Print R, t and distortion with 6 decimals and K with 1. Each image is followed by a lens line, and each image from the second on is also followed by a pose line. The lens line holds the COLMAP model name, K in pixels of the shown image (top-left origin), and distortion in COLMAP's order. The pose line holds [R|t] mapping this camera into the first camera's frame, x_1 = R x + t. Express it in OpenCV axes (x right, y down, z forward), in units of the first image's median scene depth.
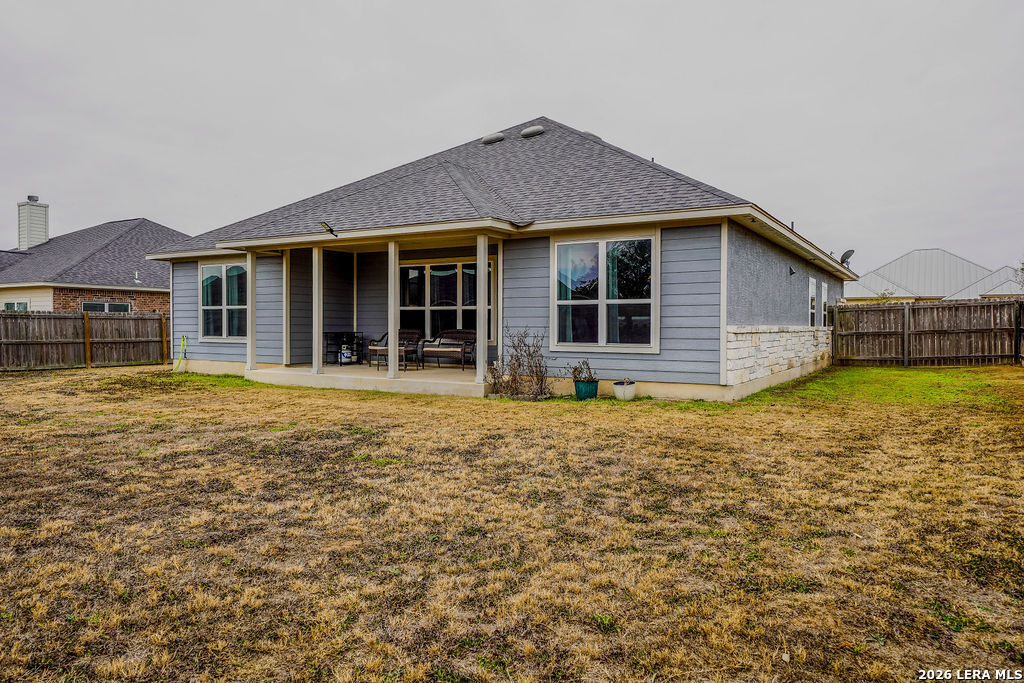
lens RADIAL K [[692.2, 0, 510.6], [0, 692.2, 330.7], [0, 0, 1]] dist [0.033079, 0.000289]
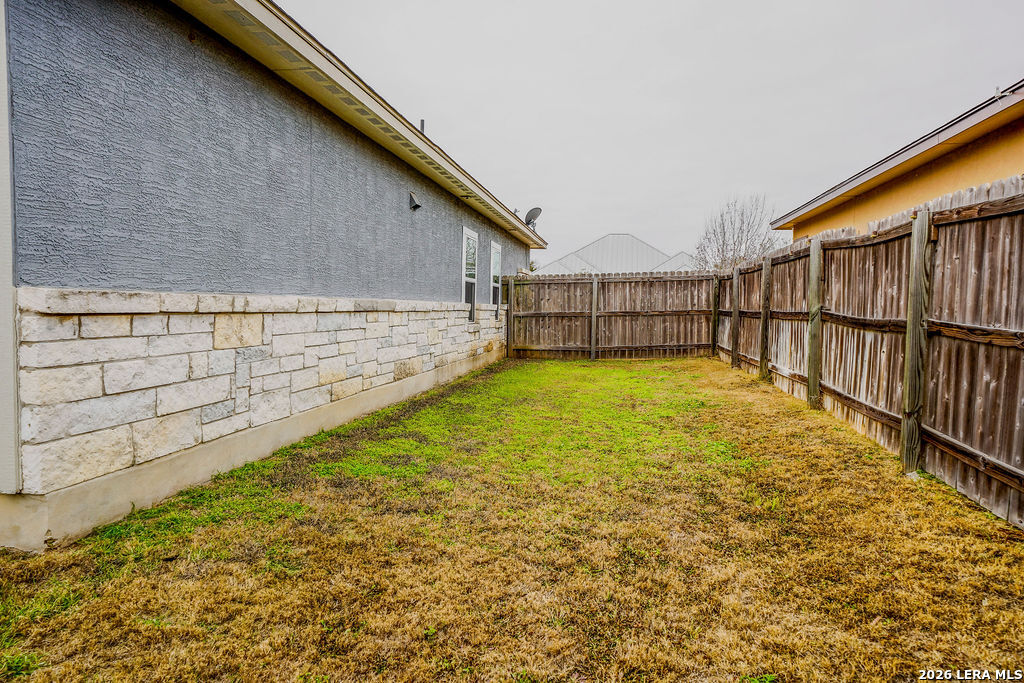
lens RADIAL K [[692.2, 0, 511.3], [0, 692.2, 345.3], [0, 0, 1]] dist [0.033079, 0.000289]
pose [[0.926704, -0.004462, 0.375764, 0.206399], [-0.016098, 0.998540, 0.051558, -0.000771], [-0.375446, -0.053828, 0.925280, 0.348292]]
